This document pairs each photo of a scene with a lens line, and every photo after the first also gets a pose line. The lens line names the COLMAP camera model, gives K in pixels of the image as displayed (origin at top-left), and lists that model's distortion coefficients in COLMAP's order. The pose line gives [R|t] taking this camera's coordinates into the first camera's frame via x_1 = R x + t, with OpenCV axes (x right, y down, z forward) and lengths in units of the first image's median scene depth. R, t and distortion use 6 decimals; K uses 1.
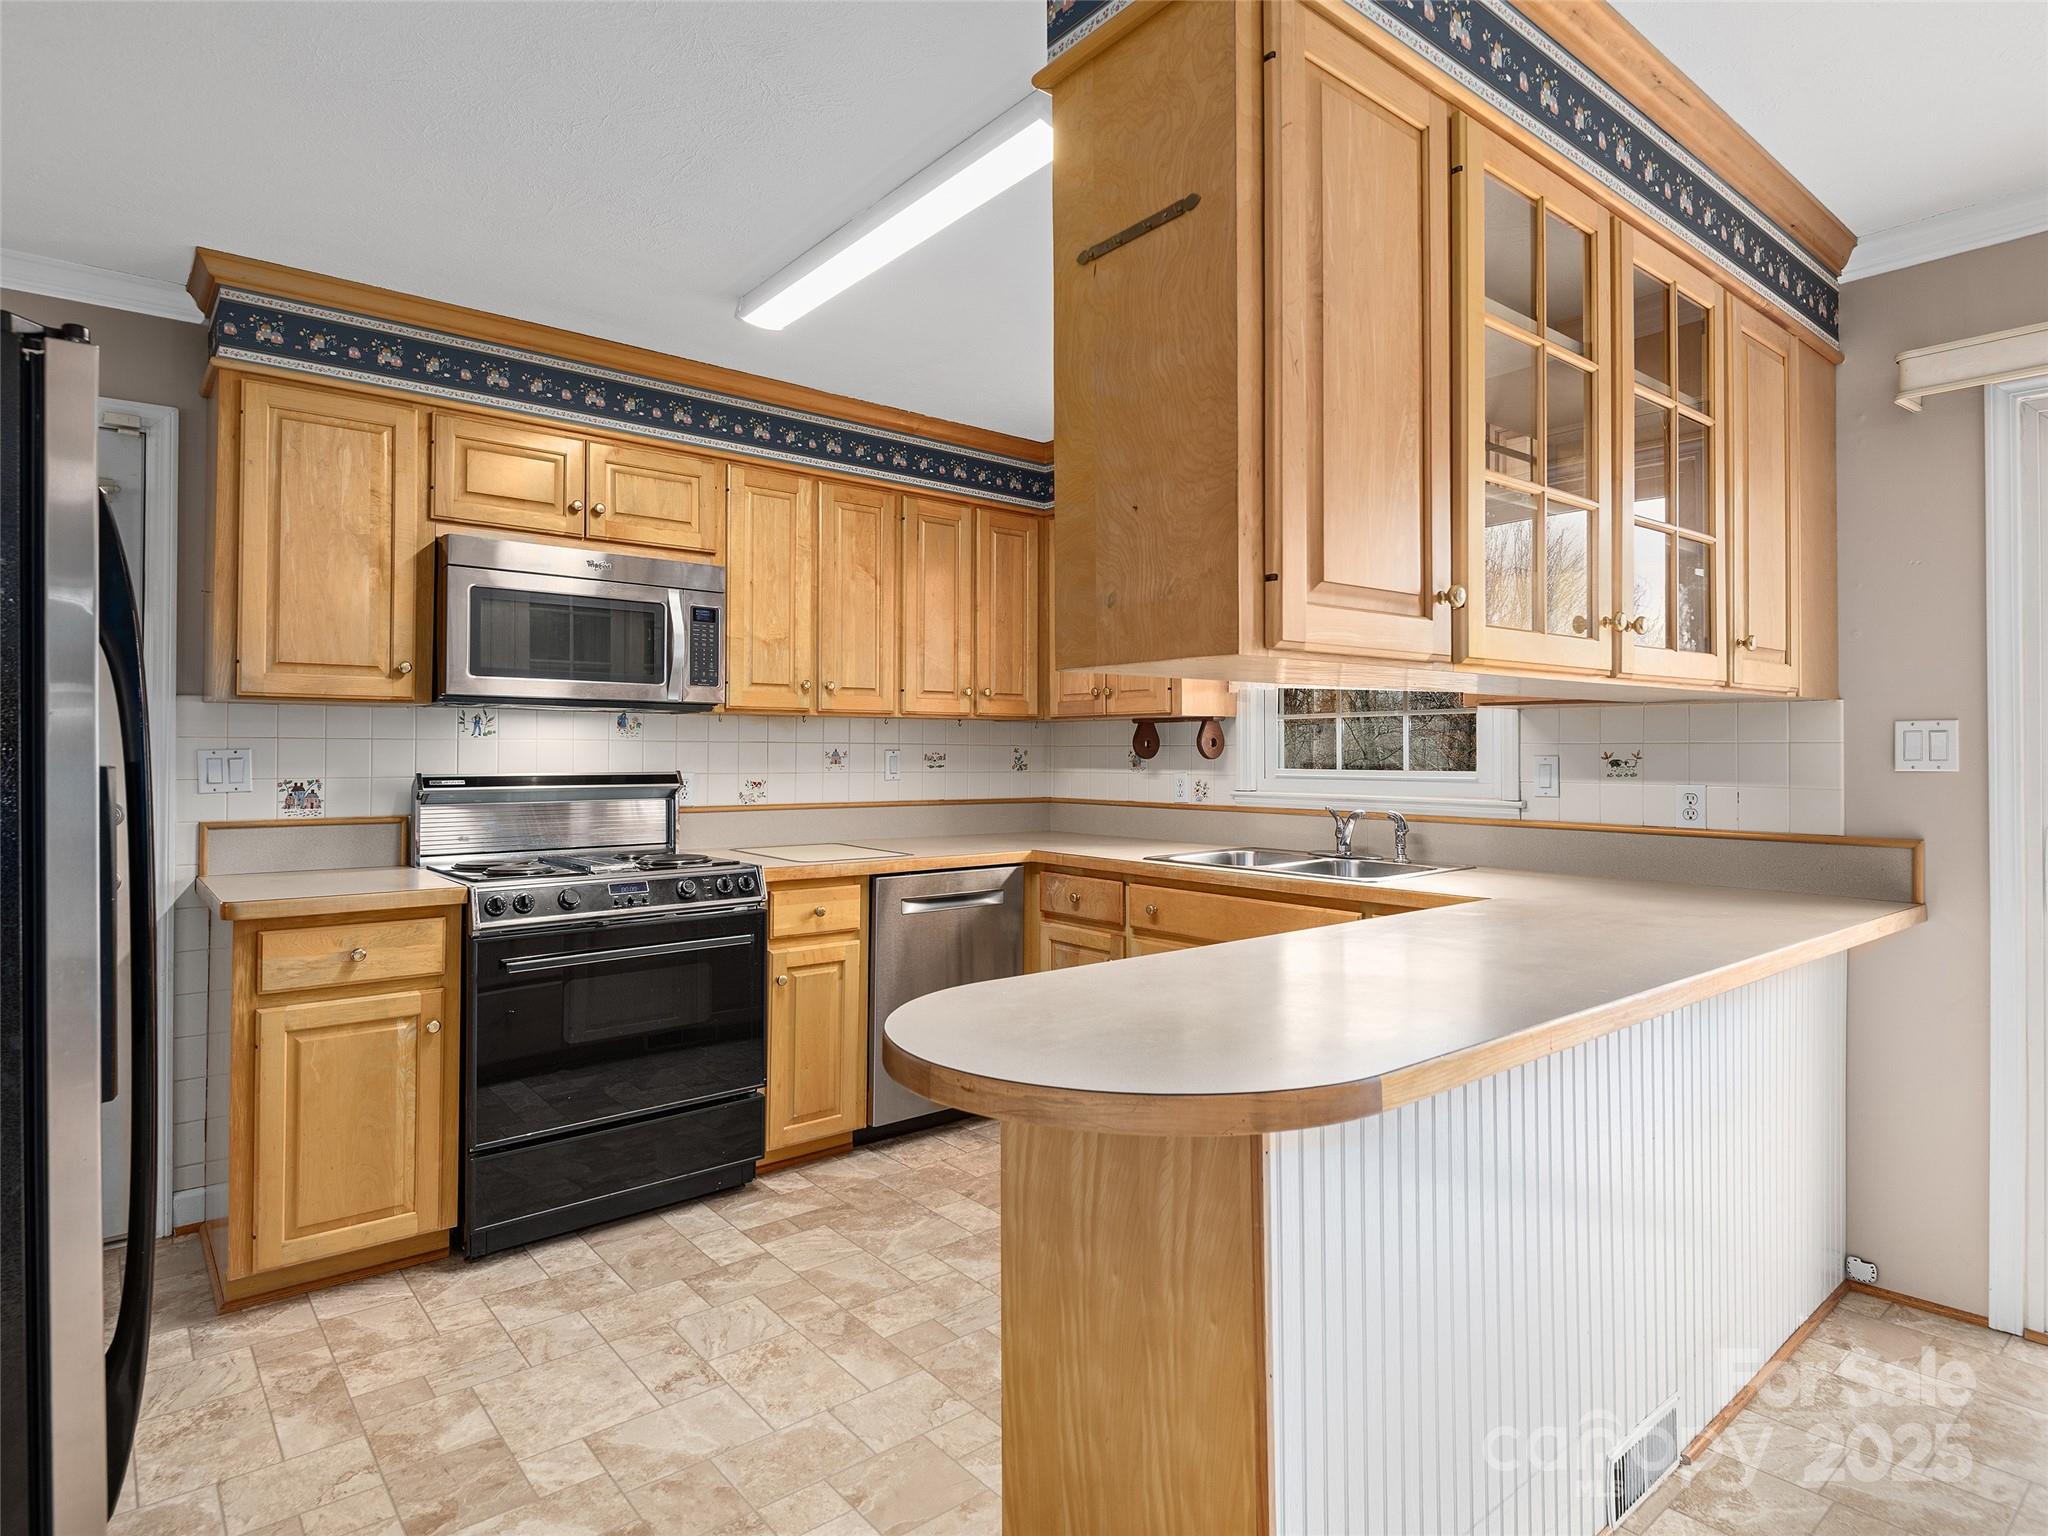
lens RADIAL K [[1086.7, 0, 1024.2], [0, 1086.7, 732.7], [0, 0, 1]] dist [0.056639, -0.041081]
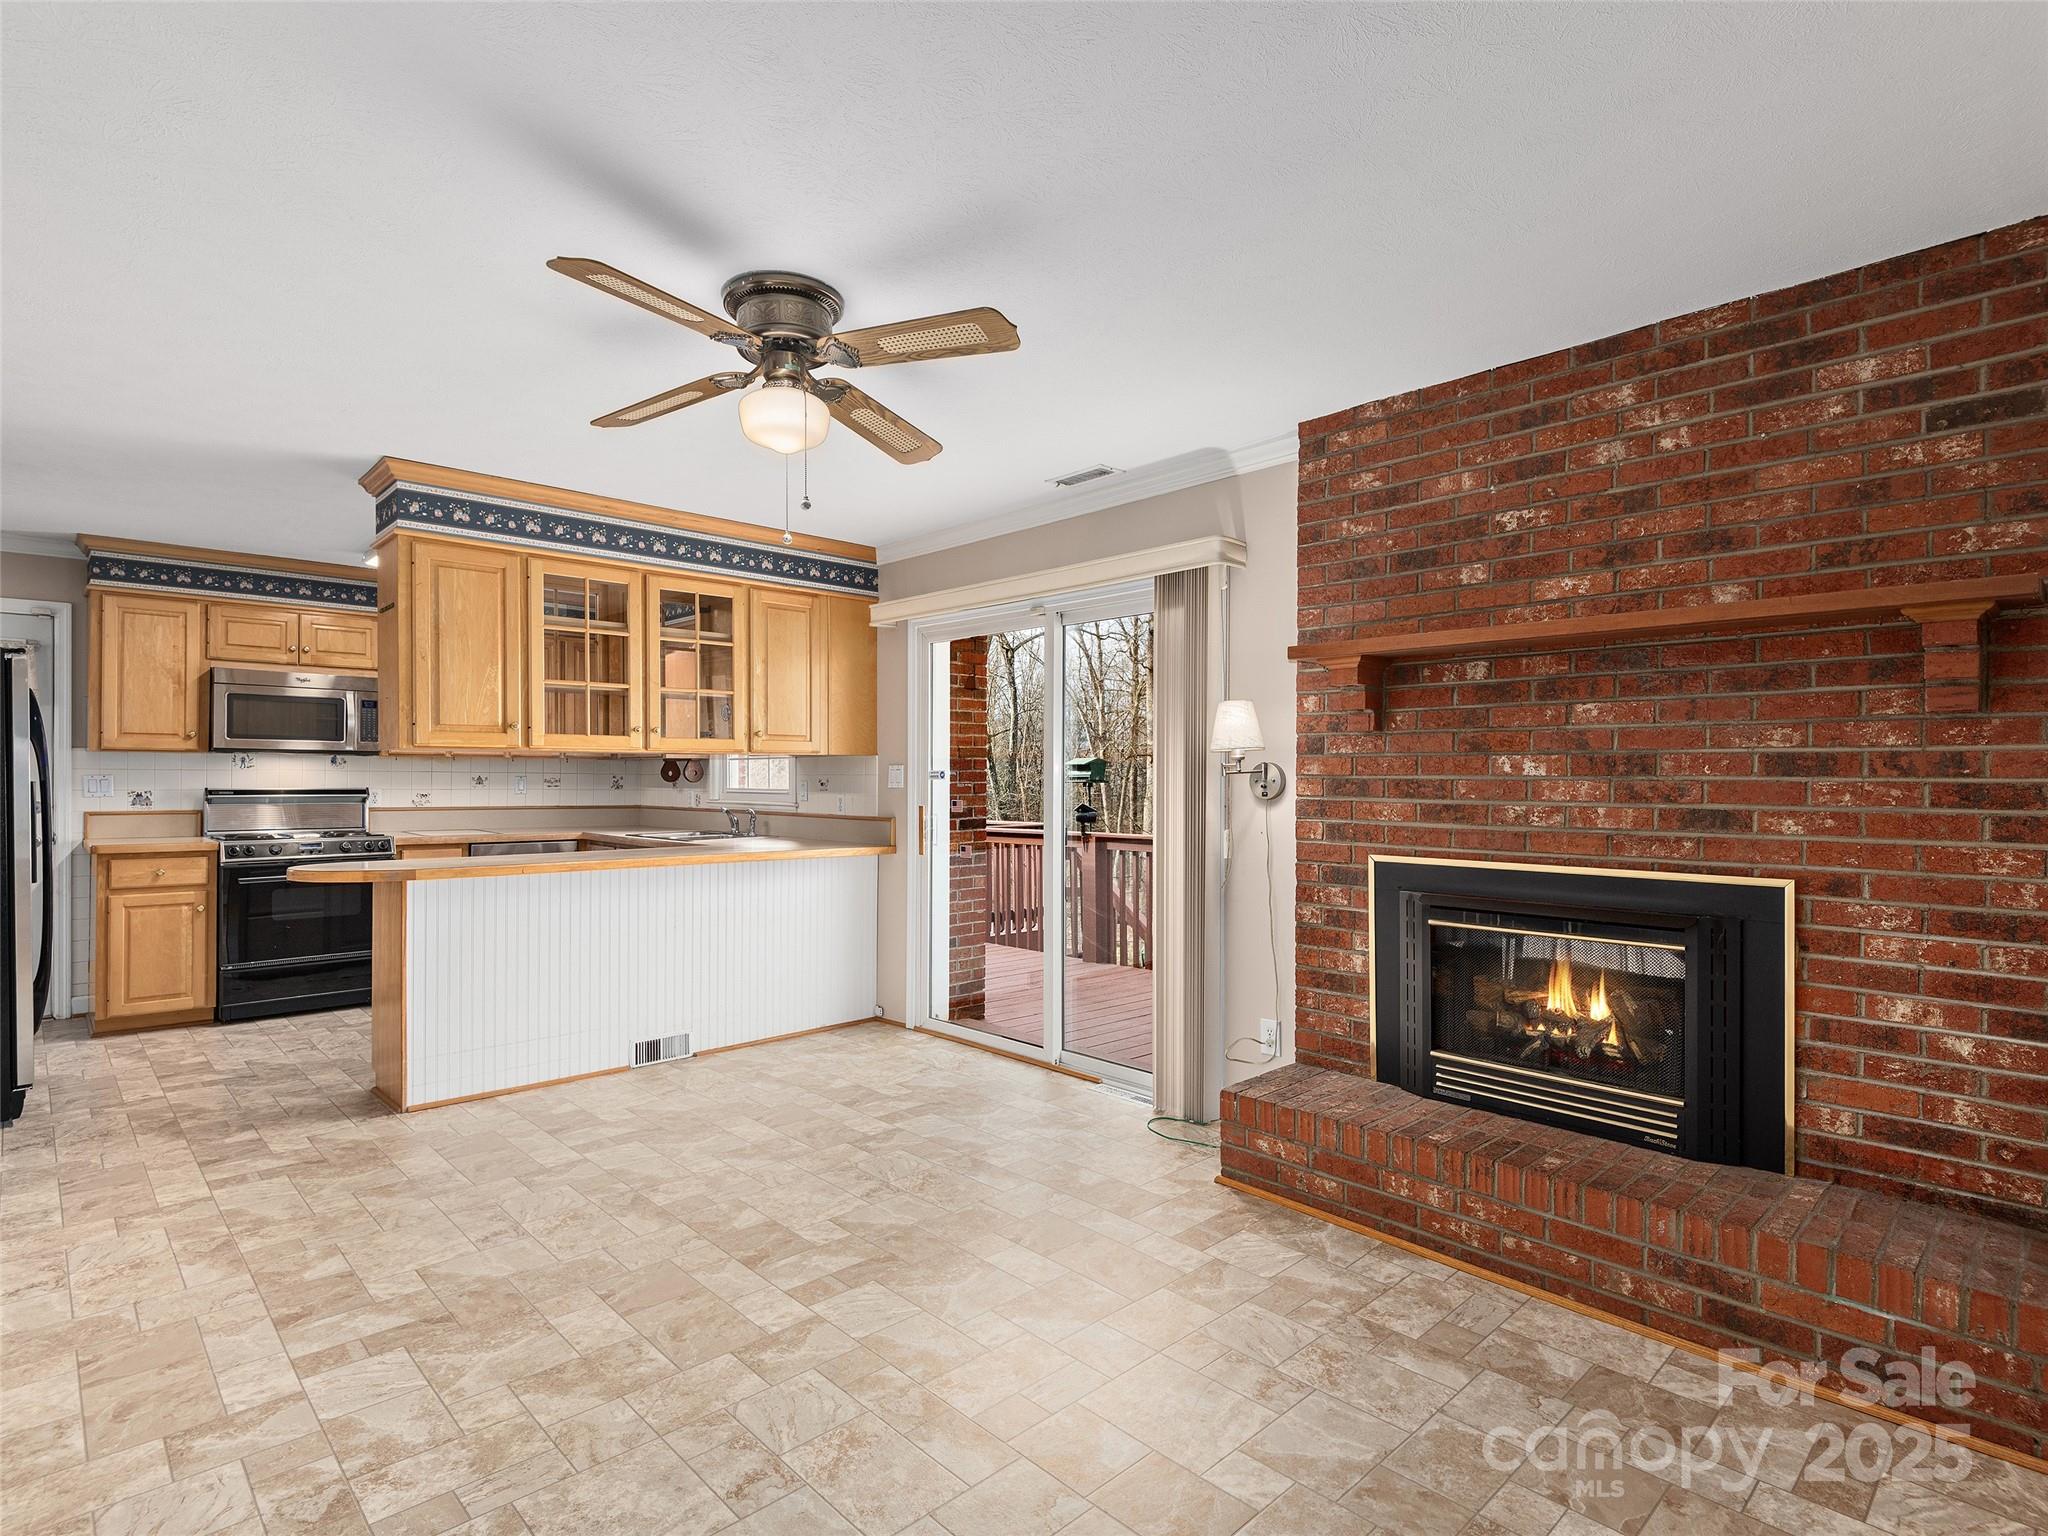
lens RADIAL K [[974.5, 0, 1014.0], [0, 974.5, 775.1], [0, 0, 1]] dist [0.031786, -0.023234]
pose [[0.996563, 0.001109, 0.082826, 0.667311], [-0.002188, 0.999914, 0.012943, -0.010040], [-0.082805, -0.013080, 0.996480, -0.776579]]
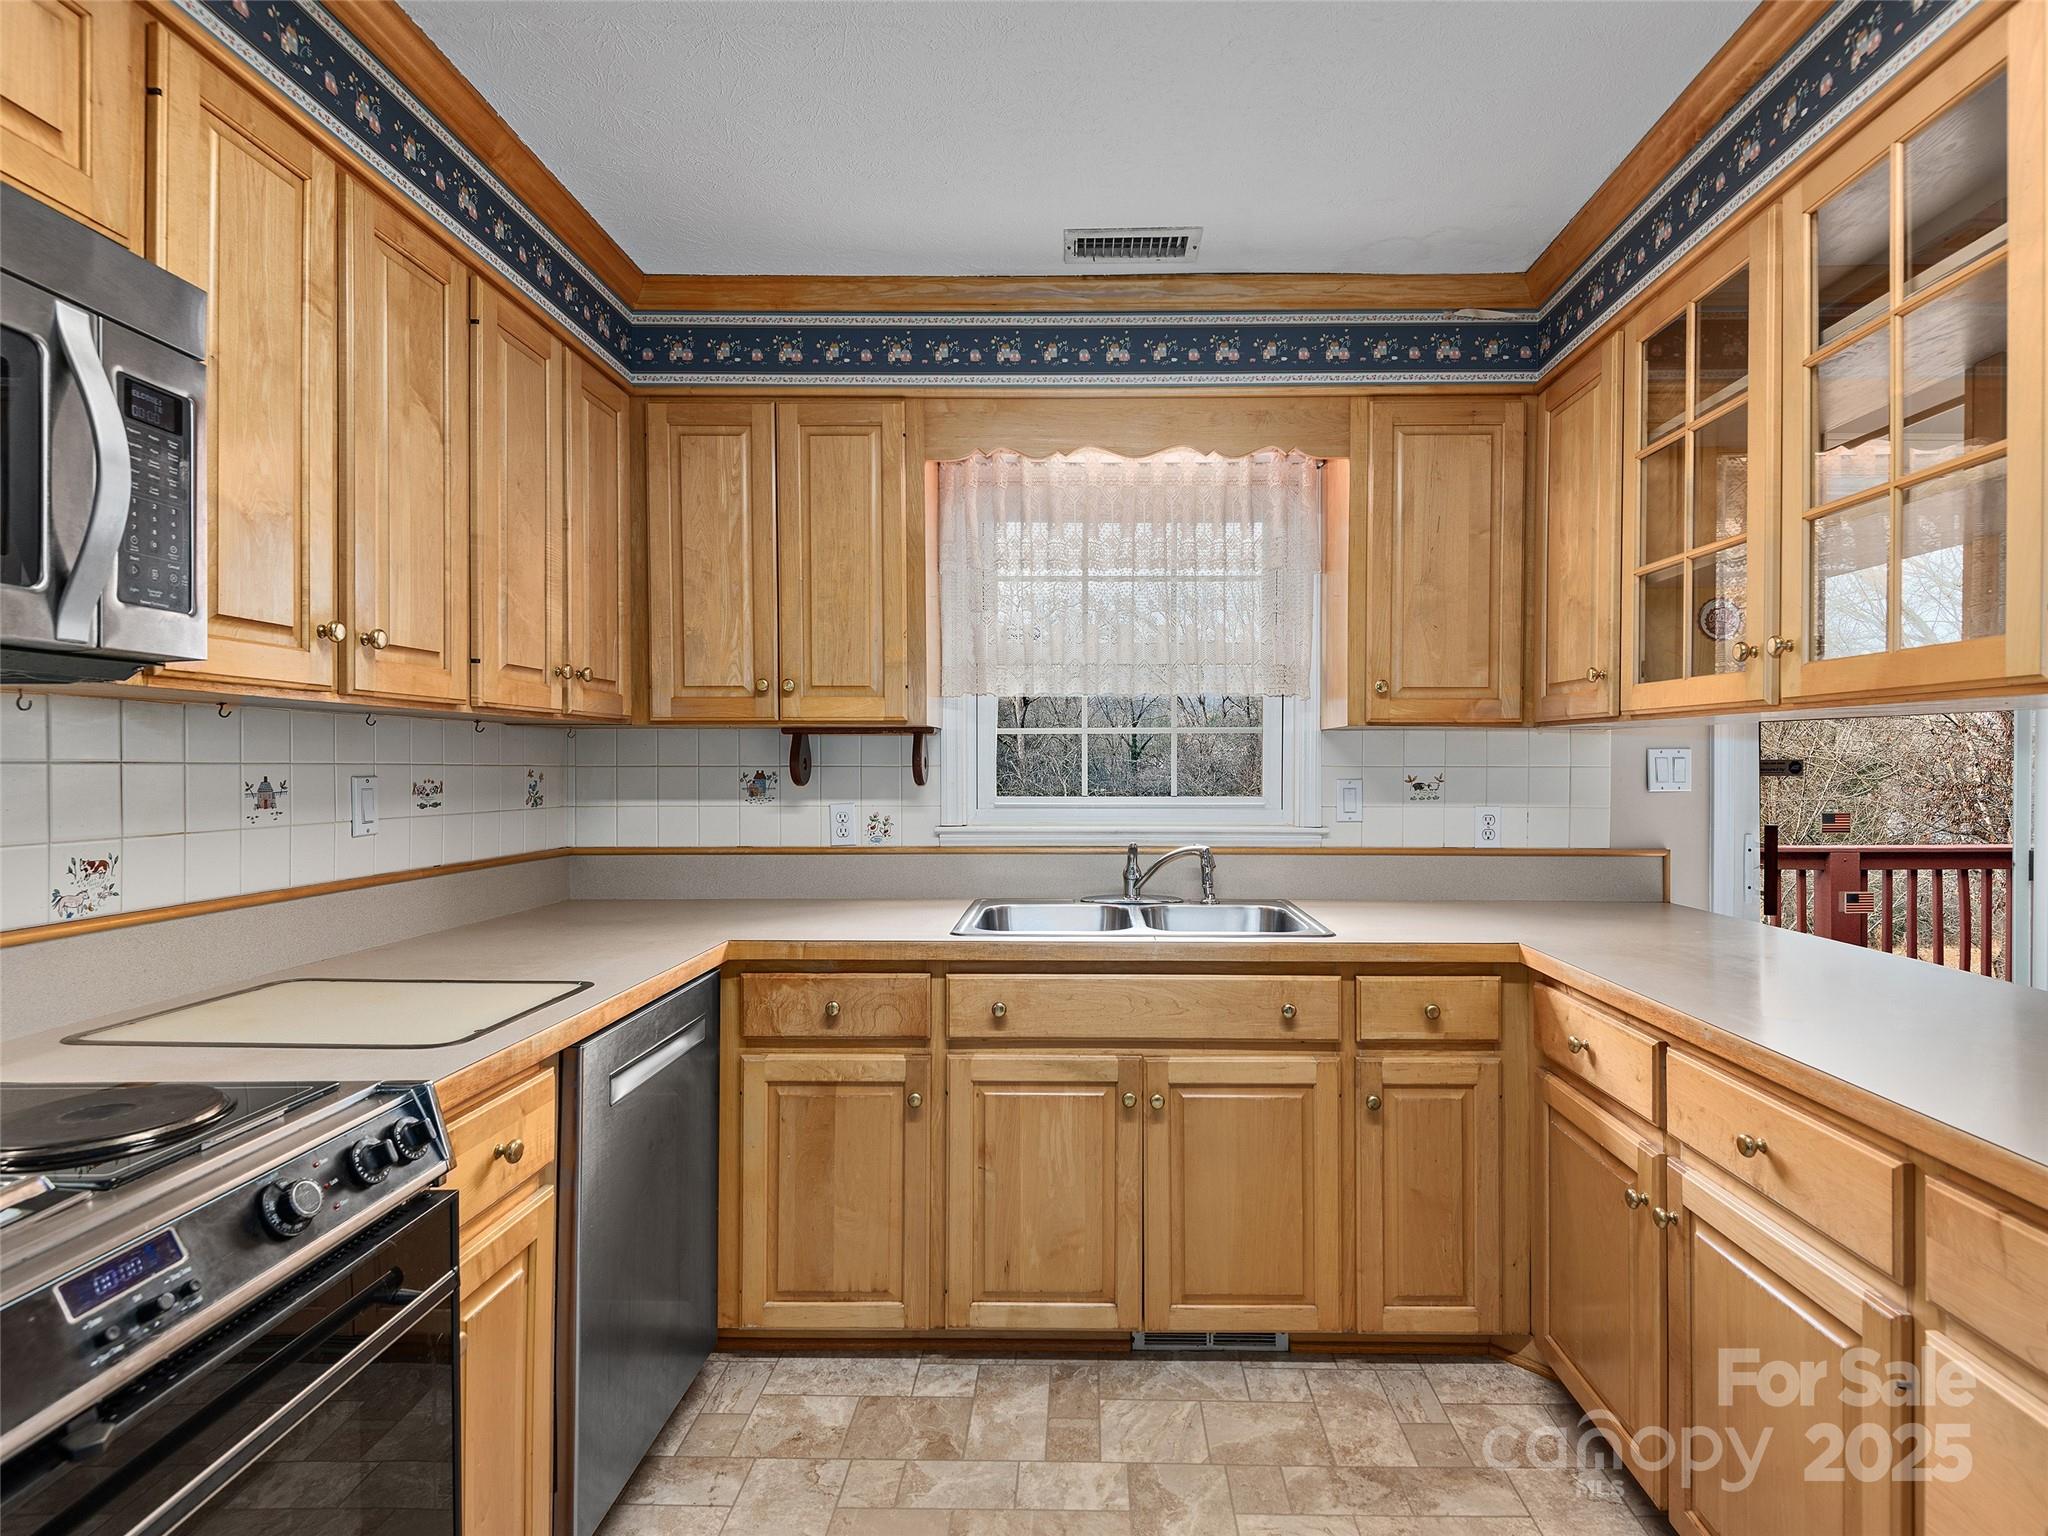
lens RADIAL K [[1048.6, 0, 1029.1], [0, 1048.6, 770.3], [0, 0, 1]] dist [0.024578, -0.001394]
pose [[0.659928, -0.005765, 0.751307, -0.367828], [-0.013412, 0.999721, 0.019452, -0.000806], [-0.751209, -0.022913, 0.659667, 0.559599]]
